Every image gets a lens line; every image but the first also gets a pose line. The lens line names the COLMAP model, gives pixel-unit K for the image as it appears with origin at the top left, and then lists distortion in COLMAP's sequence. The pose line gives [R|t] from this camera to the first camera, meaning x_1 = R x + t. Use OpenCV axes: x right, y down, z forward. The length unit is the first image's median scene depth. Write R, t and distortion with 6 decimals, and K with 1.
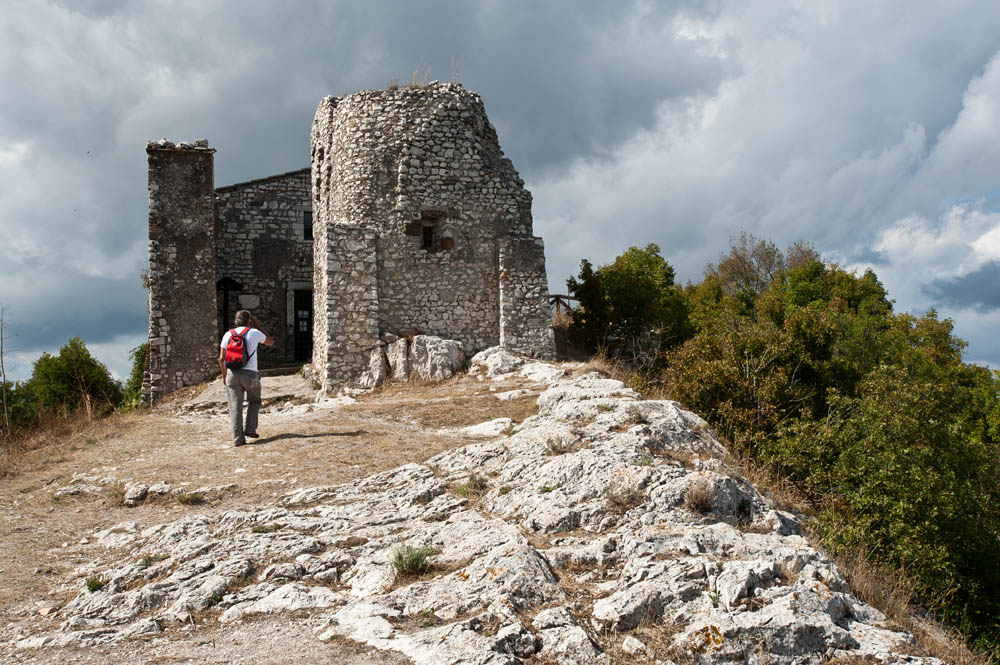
lens RADIAL K [[957.4, 0, 505.0], [0, 957.4, 316.7], [0, 0, 1]] dist [0.030482, 0.000000]
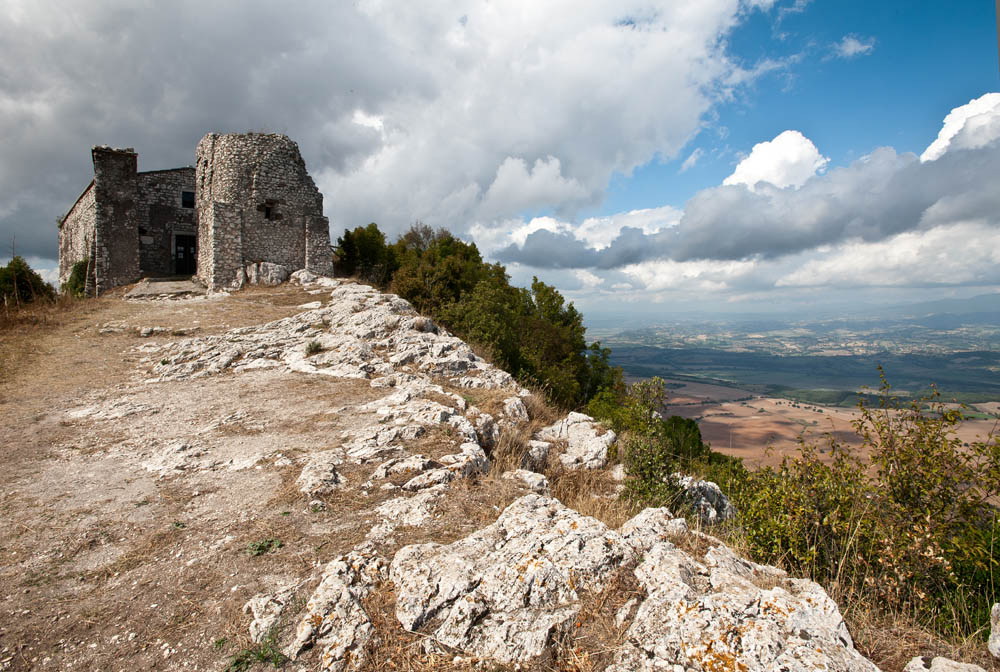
lens RADIAL K [[505.1, 0, 484.8], [0, 505.1, 285.2], [0, 0, 1]] dist [-0.025819, 0.006957]
pose [[0.921907, 0.024620, 0.386629, -0.090142], [-0.043051, 0.998308, 0.039082, 0.008377], [-0.385013, -0.052674, 0.921407, -0.177788]]
